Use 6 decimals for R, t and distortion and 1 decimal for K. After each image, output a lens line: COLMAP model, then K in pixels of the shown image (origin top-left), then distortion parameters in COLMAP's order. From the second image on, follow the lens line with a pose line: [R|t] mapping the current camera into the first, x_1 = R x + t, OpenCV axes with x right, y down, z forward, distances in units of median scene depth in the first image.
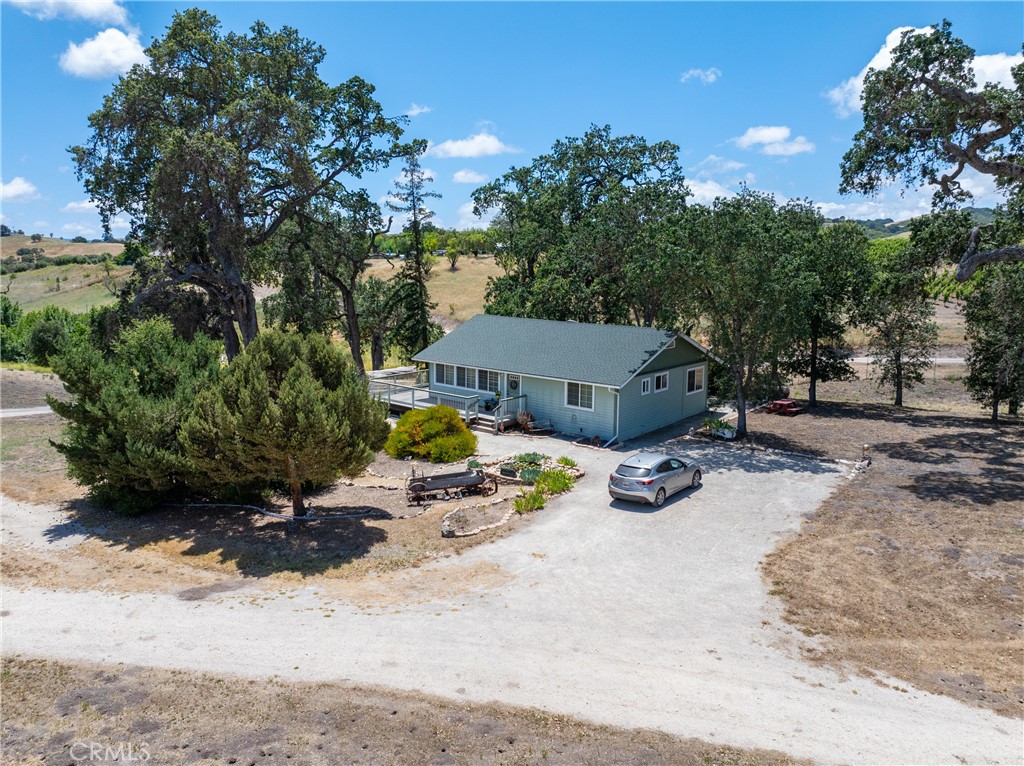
lens RADIAL K [[715.6, 0, 515.2], [0, 715.6, 383.2], [0, 0, 1]] dist [-0.049023, 0.015572]
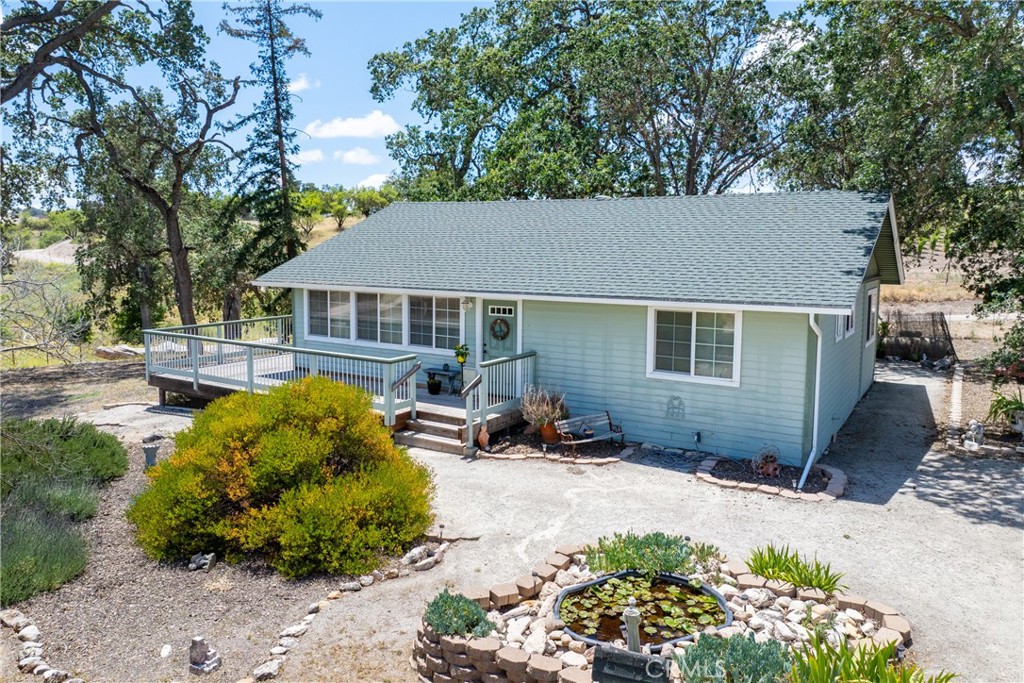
lens RADIAL K [[830.7, 0, 508.4], [0, 830.7, 322.1], [0, 0, 1]] dist [-0.056787, -0.002210]
pose [[0.993484, -0.019317, 0.112325, -0.053062], [0.025241, 0.998351, -0.051558, 0.024236], [-0.111144, 0.054058, 0.992333, 0.559957]]
